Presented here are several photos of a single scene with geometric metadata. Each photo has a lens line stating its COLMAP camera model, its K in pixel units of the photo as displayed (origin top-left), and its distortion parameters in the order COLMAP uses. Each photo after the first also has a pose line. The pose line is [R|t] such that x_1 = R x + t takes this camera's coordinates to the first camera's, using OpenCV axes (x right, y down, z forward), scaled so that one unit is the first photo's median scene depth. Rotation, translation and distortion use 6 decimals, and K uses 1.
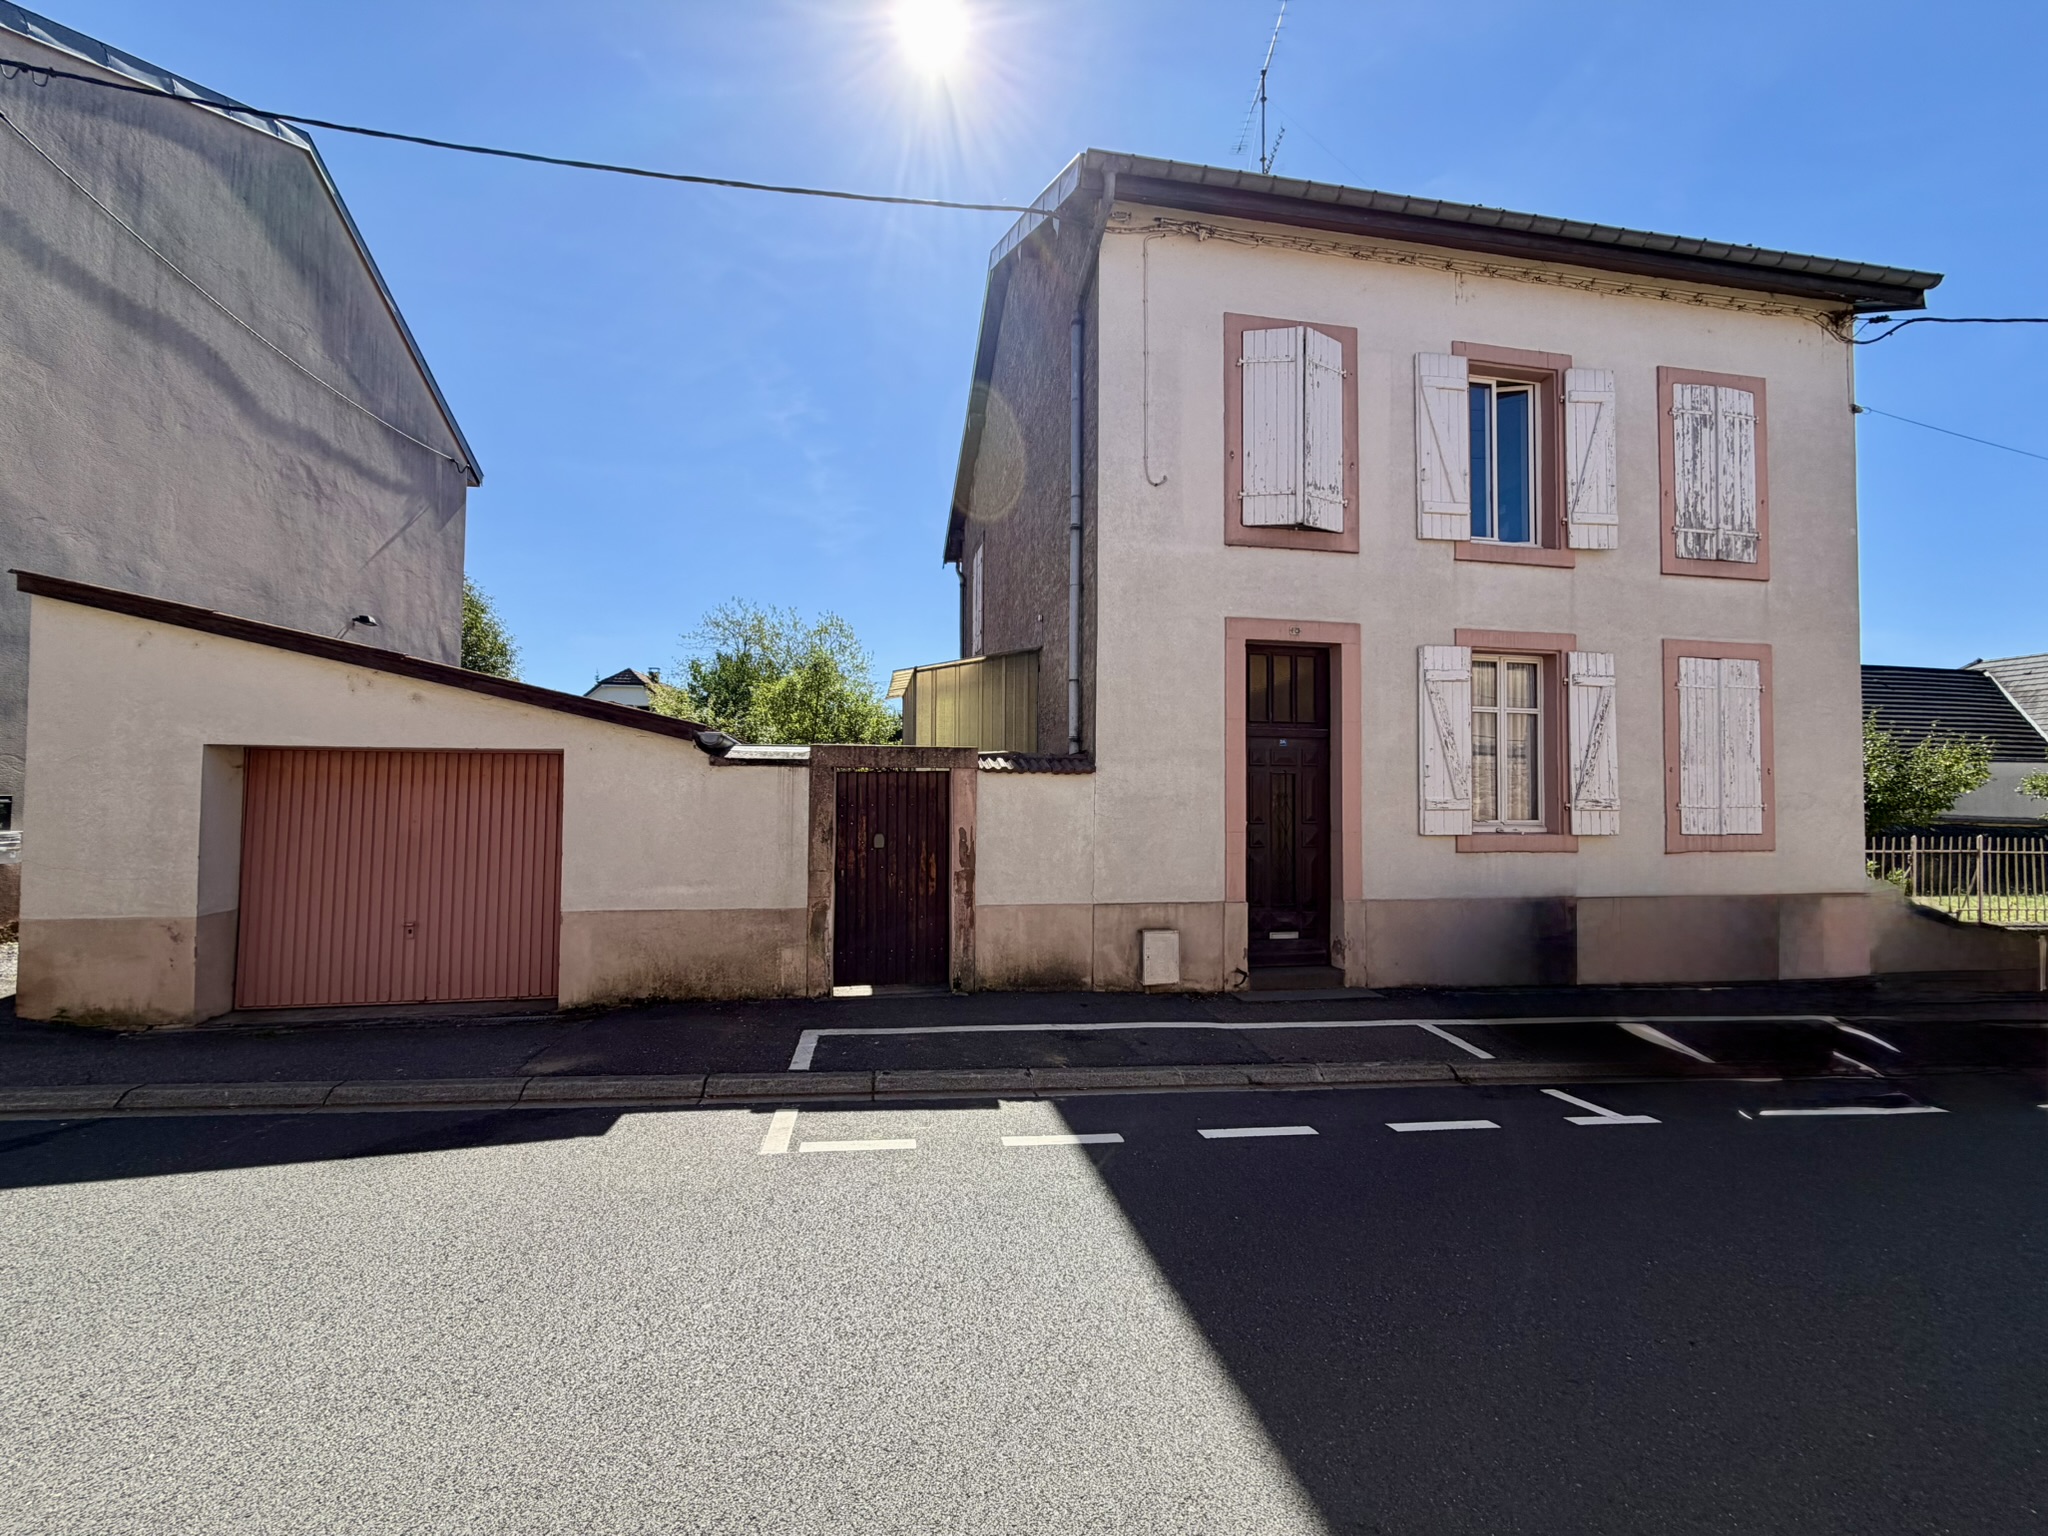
lens RADIAL K [[811.2, 0, 1019.2], [0, 811.2, 769.0], [0, 0, 1]] dist [-0.000587, -0.000063]
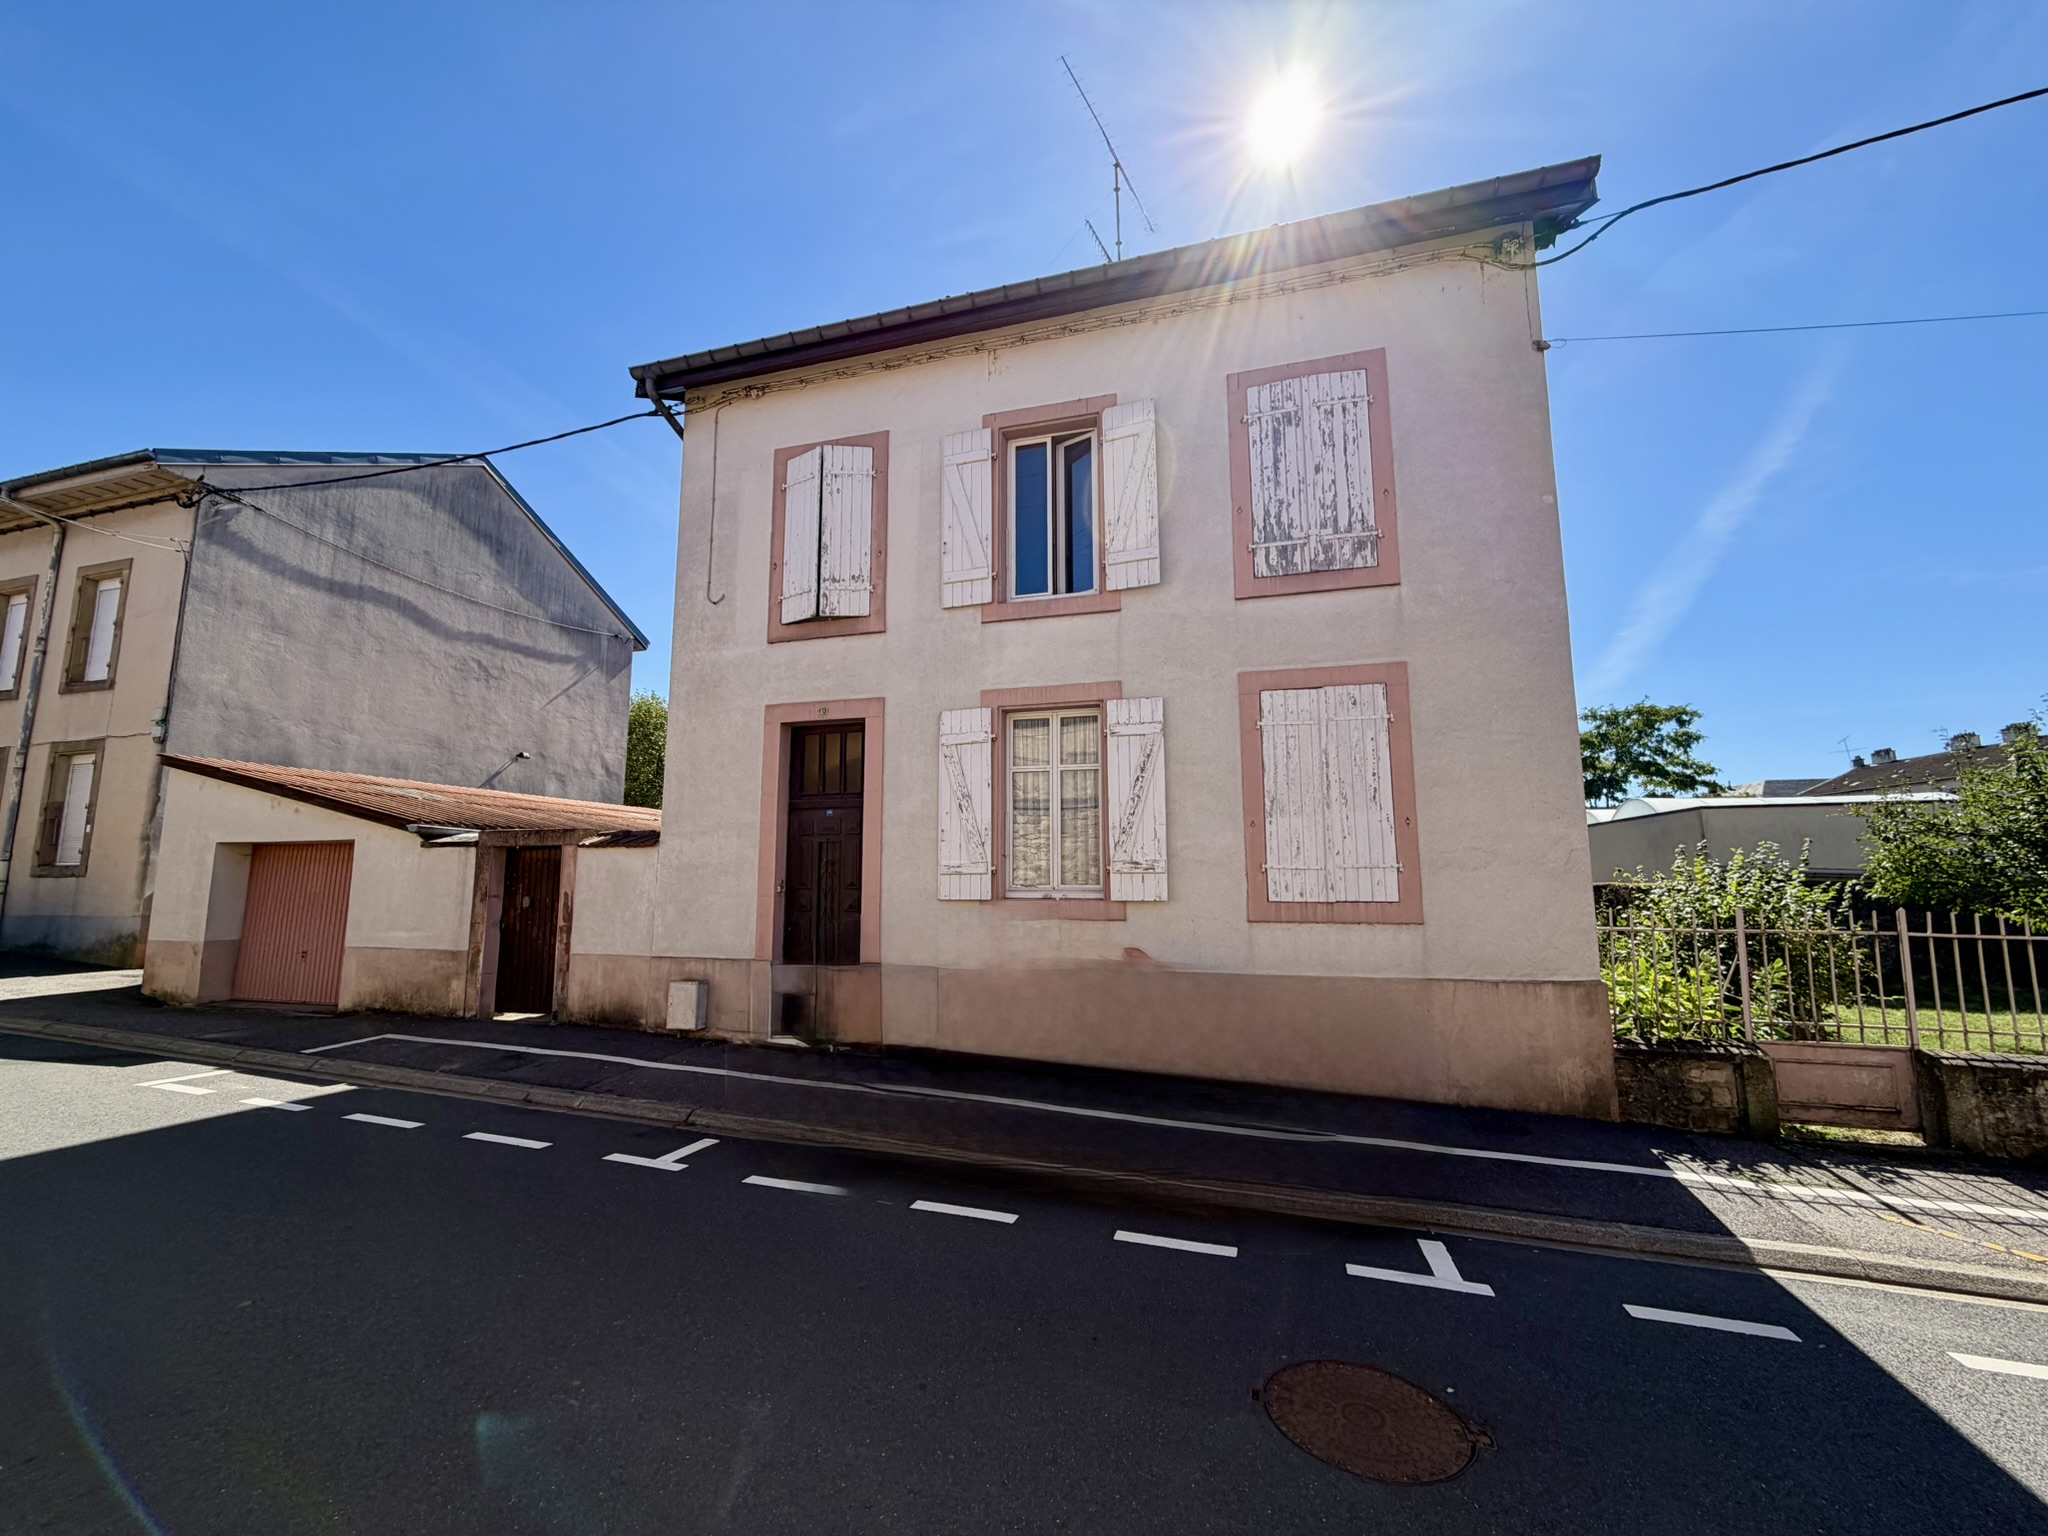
lens RADIAL K [[811.2, 0, 1019.2], [0, 811.2, 769.0], [0, 0, 1]] dist [-0.000587, -0.000063]
pose [[0.895553, -0.068423, -0.439663, 1.015363], [0.023730, 0.994044, -0.106364, 0.029623], [0.444322, 0.084822, 0.891843, 0.141918]]
